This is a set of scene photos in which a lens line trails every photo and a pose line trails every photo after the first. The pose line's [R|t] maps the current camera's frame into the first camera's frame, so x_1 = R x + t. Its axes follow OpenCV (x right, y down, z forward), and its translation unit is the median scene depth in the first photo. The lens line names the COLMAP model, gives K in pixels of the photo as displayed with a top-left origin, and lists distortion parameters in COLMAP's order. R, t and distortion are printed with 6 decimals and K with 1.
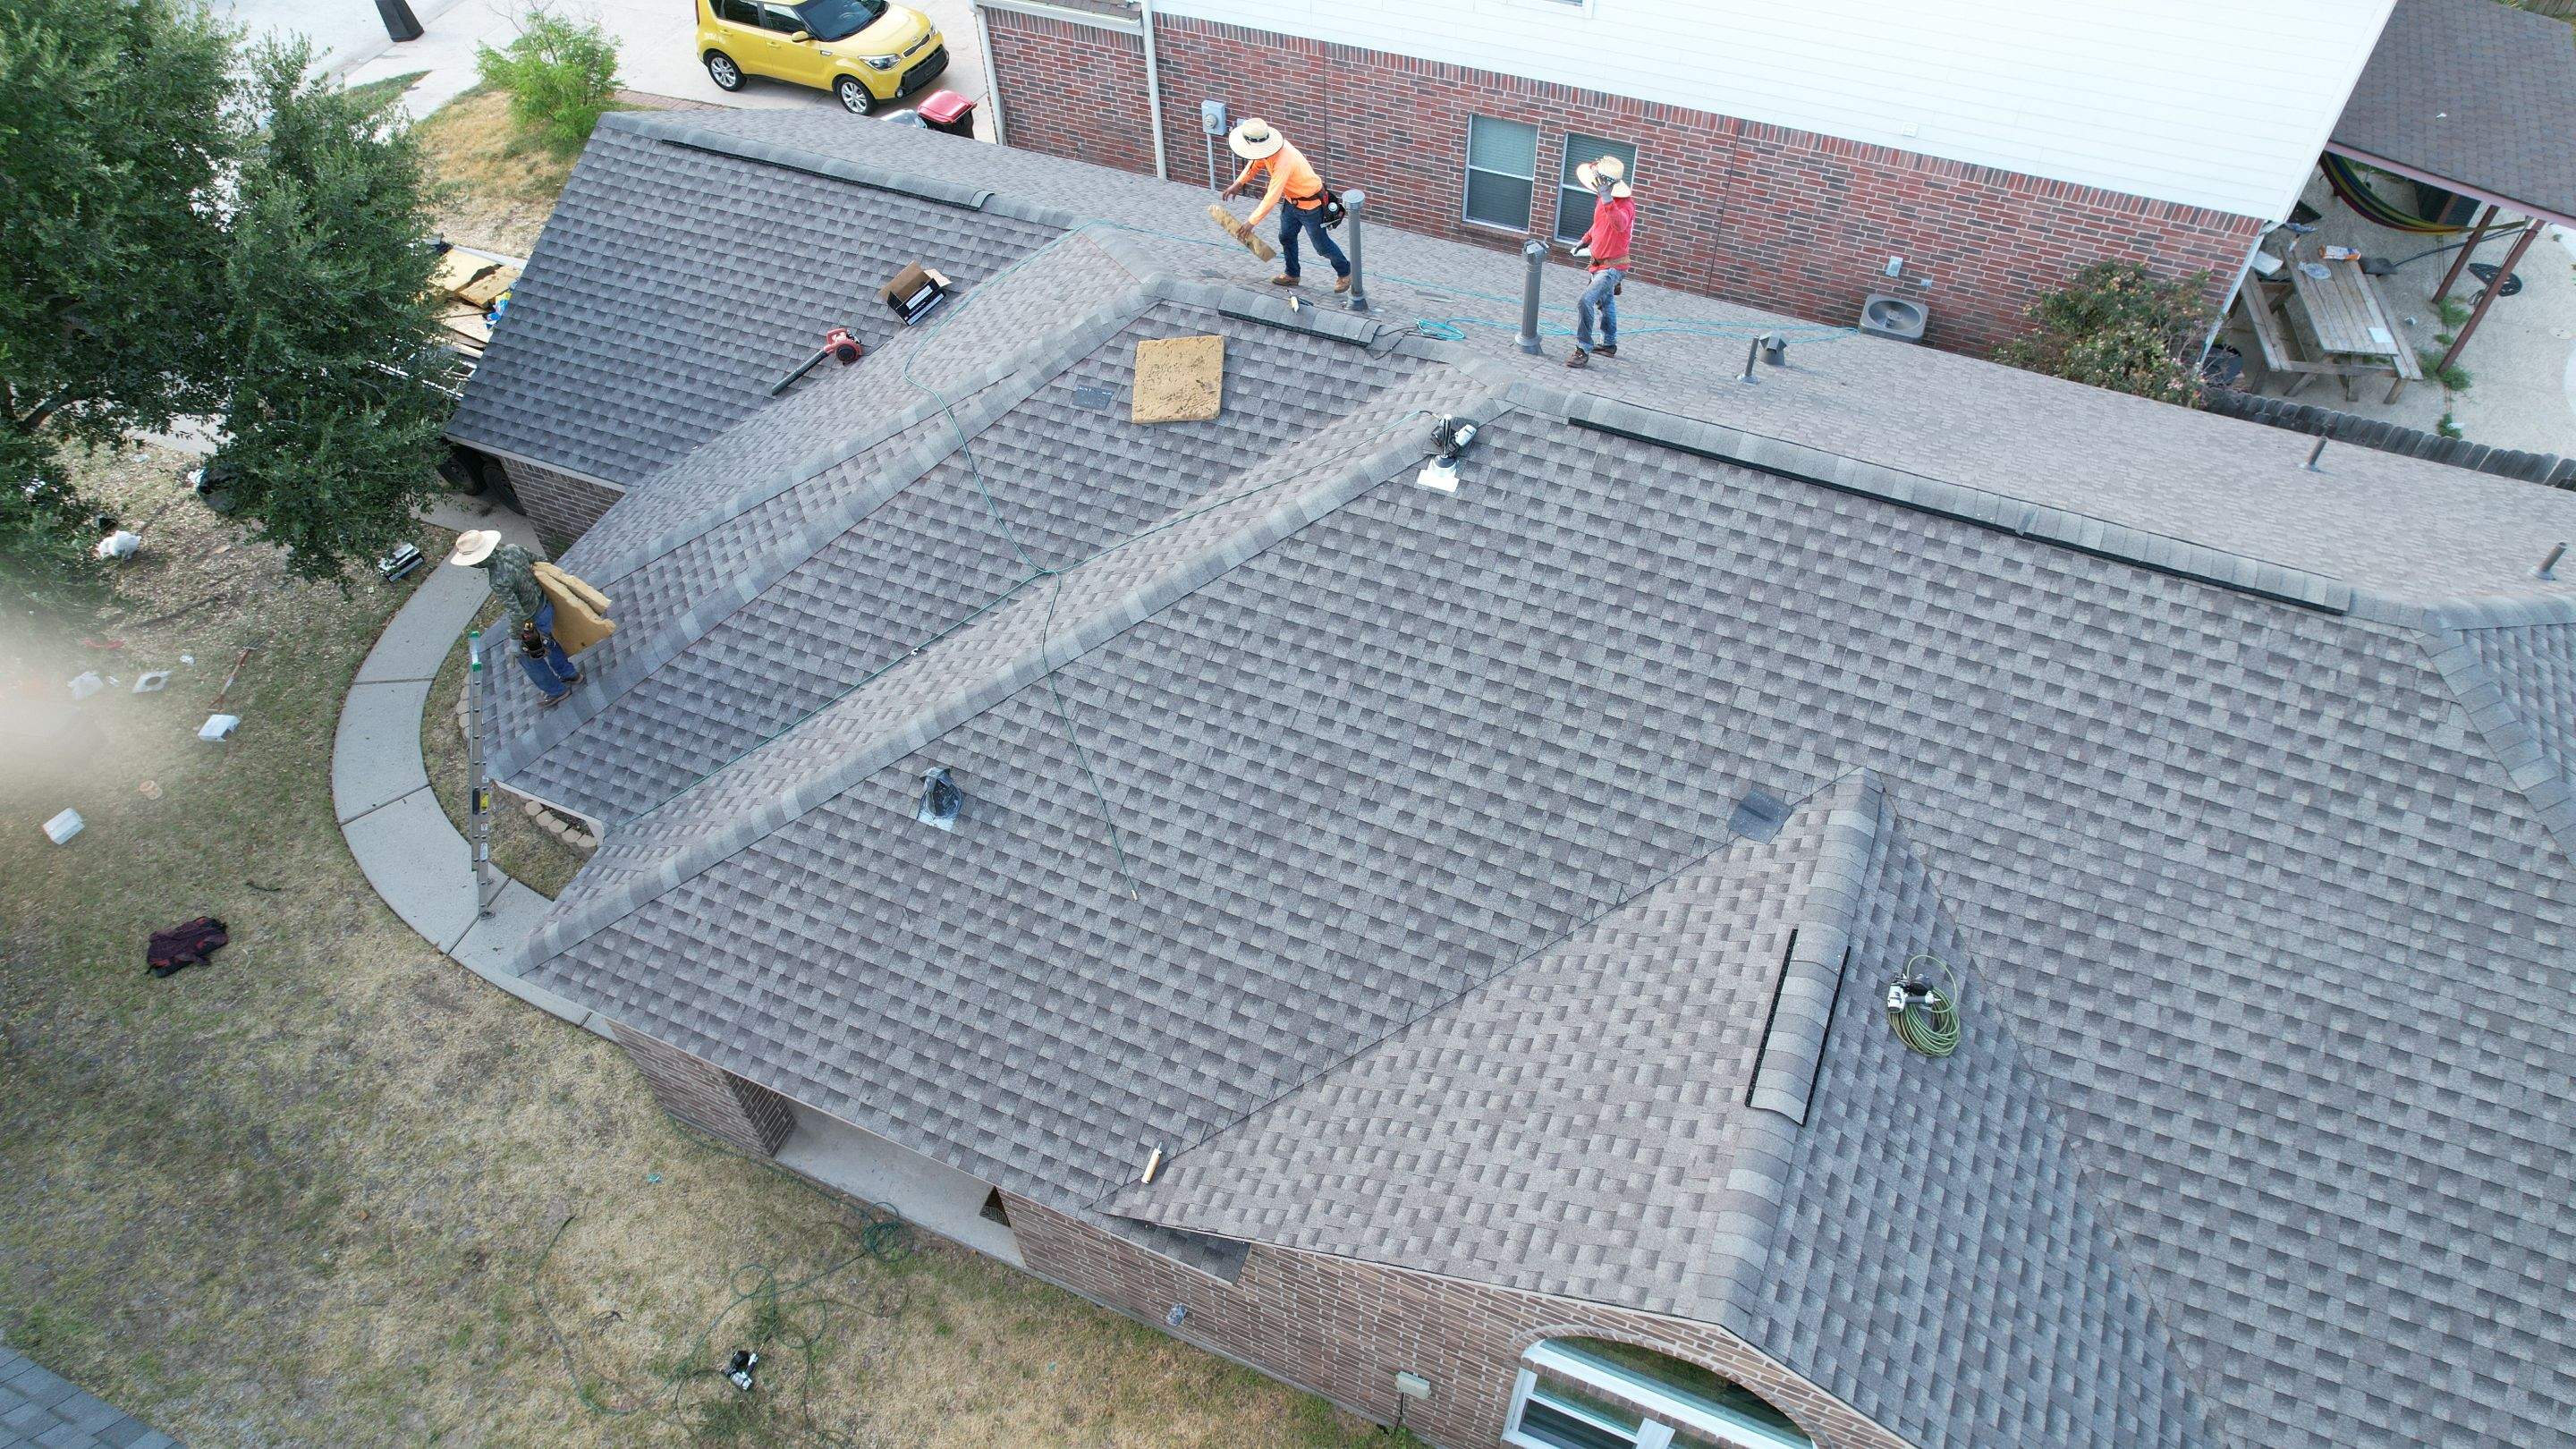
lens RADIAL K [[1642.8, 0, 1285.9], [0, 1642.8, 717.4], [0, 0, 1]] dist [-0.077171, 0.071472]
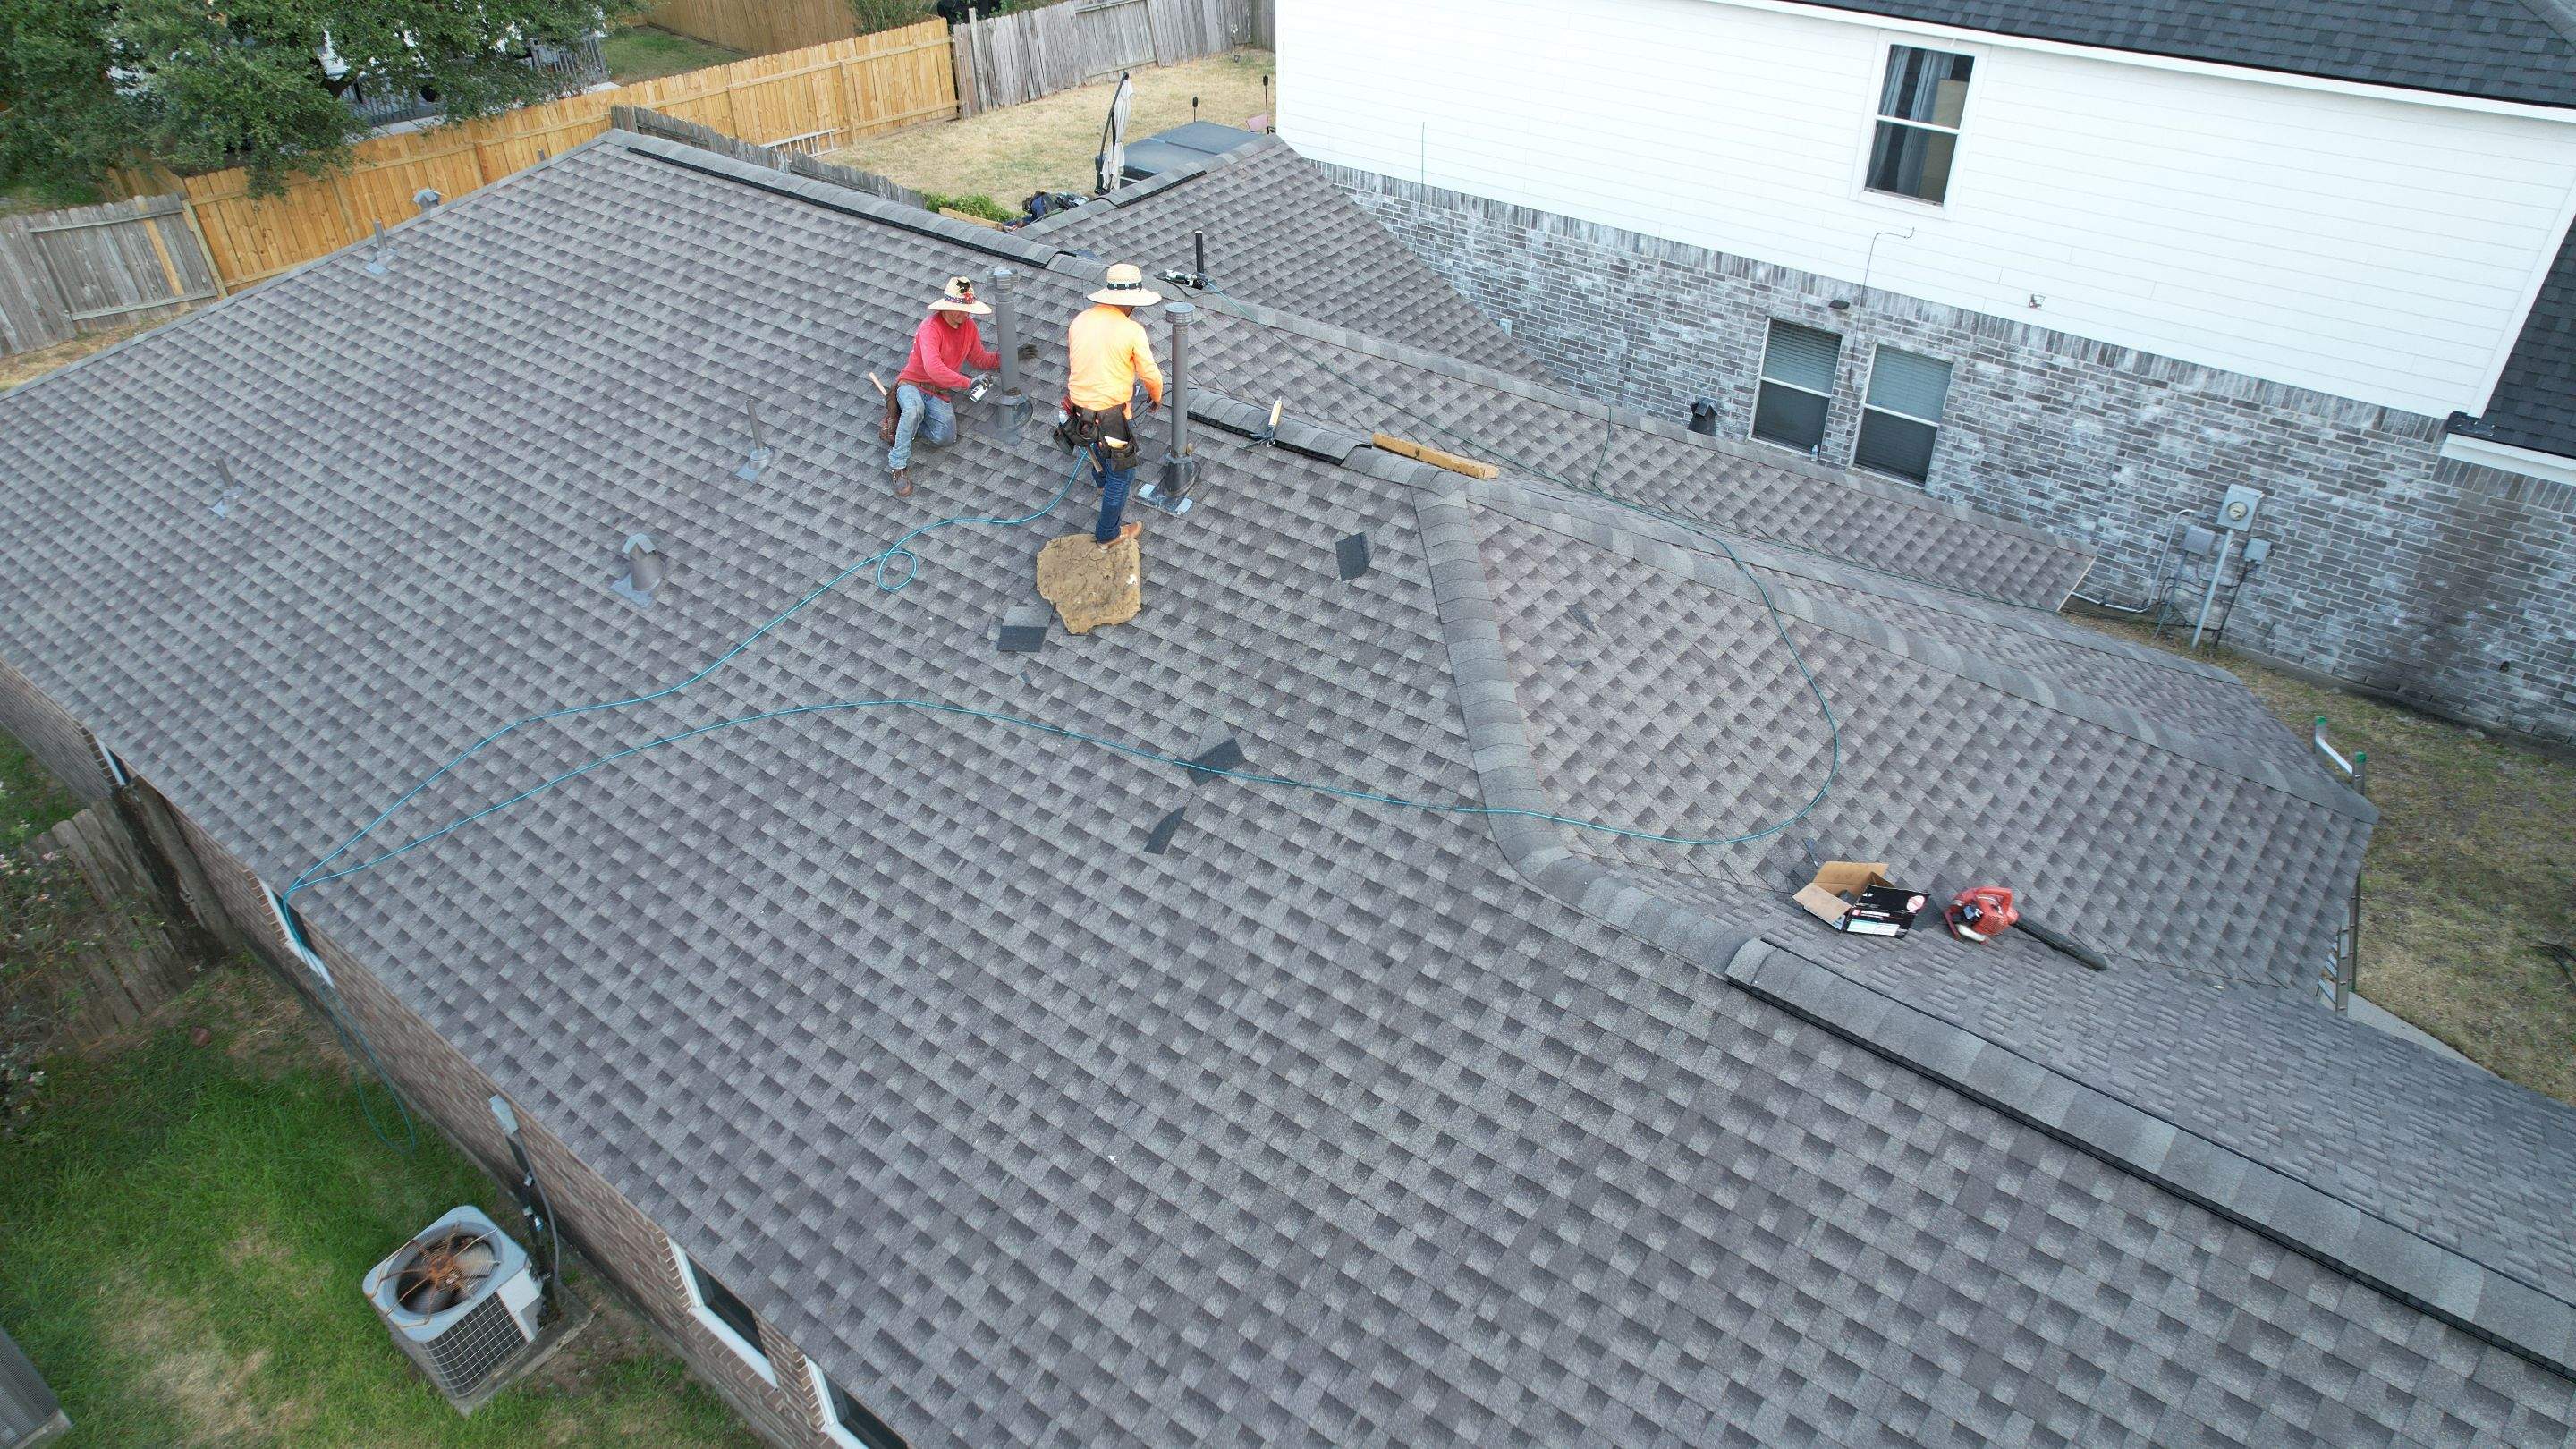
lens RADIAL K [[1642.8, 0, 1274.2], [0, 1642.8, 719.4], [0, 0, 1]] dist [-0.077171, 0.071472]
pose [[-0.966342, -0.118362, 0.228413, -0.209823], [0.215859, 0.109963, 0.970213, -1.108978], [-0.139954, 0.986863, -0.080712, 1.359922]]
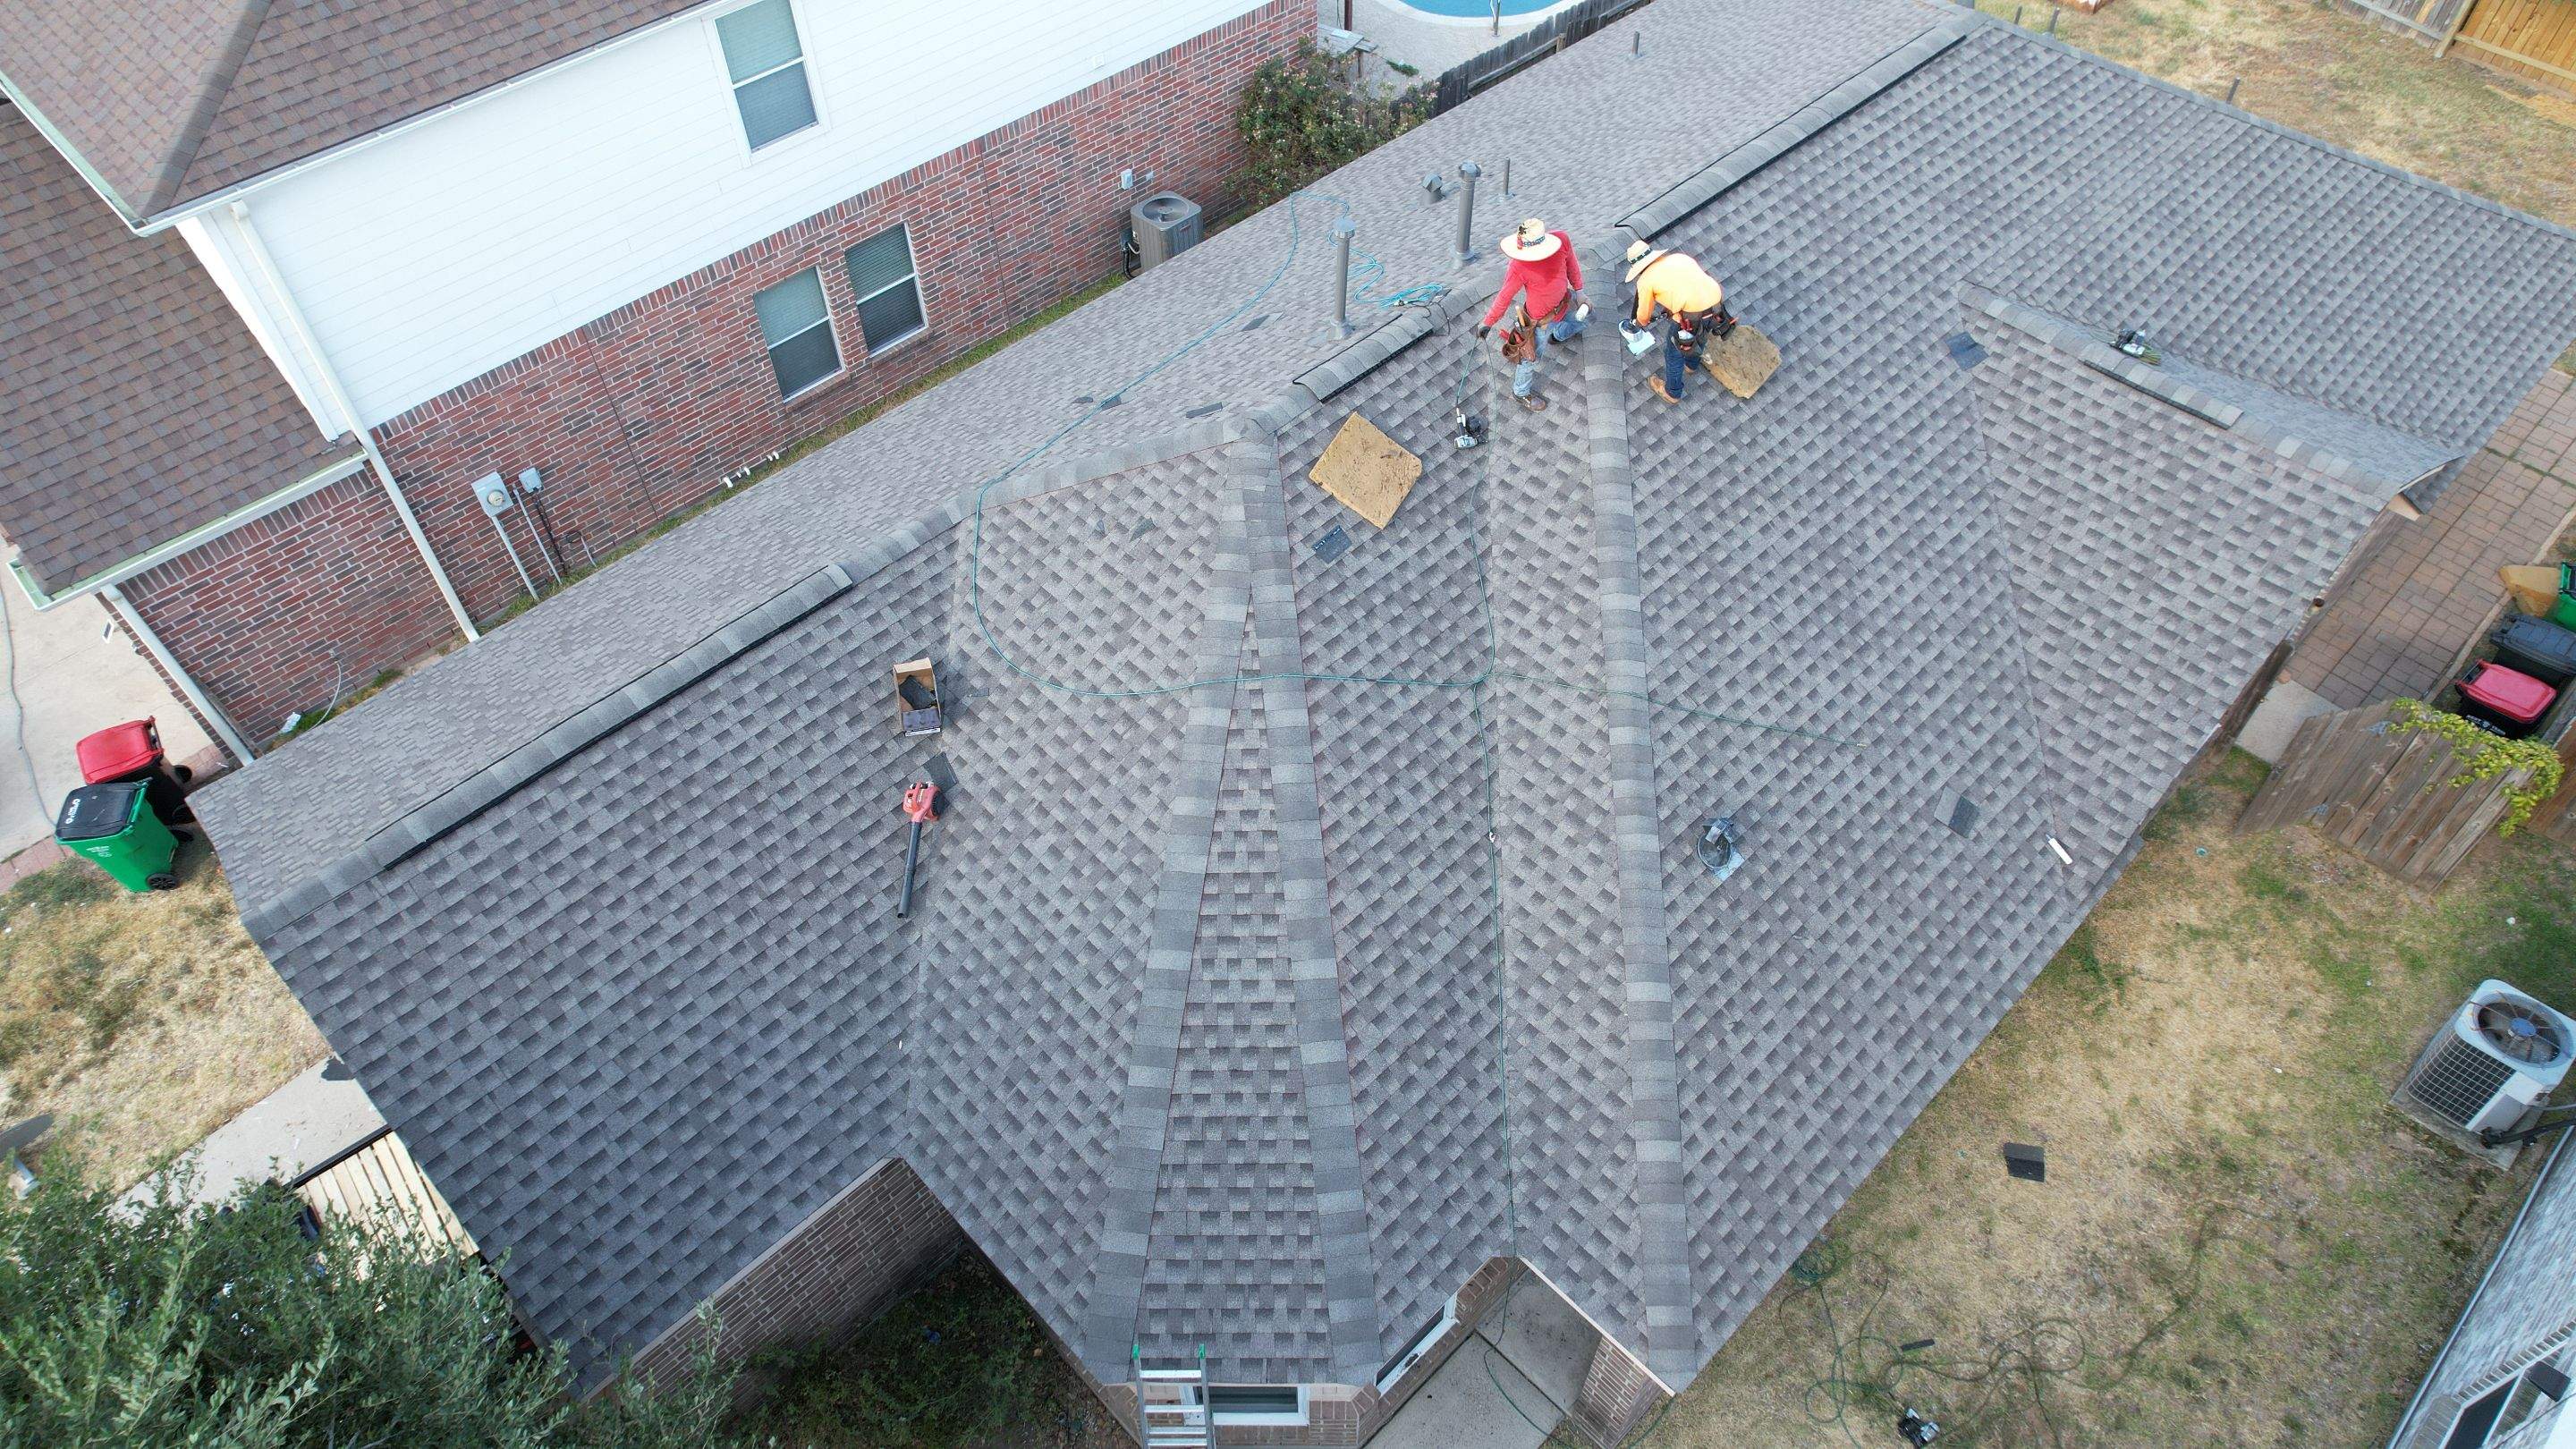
lens RADIAL K [[1642.8, 0, 1284.8], [0, 1642.8, 717.7], [0, 0, 1]] dist [-0.077171, 0.071472]
pose [[0.384788, -0.684972, 0.618670, -0.886914], [0.703008, 0.651825, 0.284437, -0.476756], [-0.598096, 0.325482, 0.732355, 0.417415]]
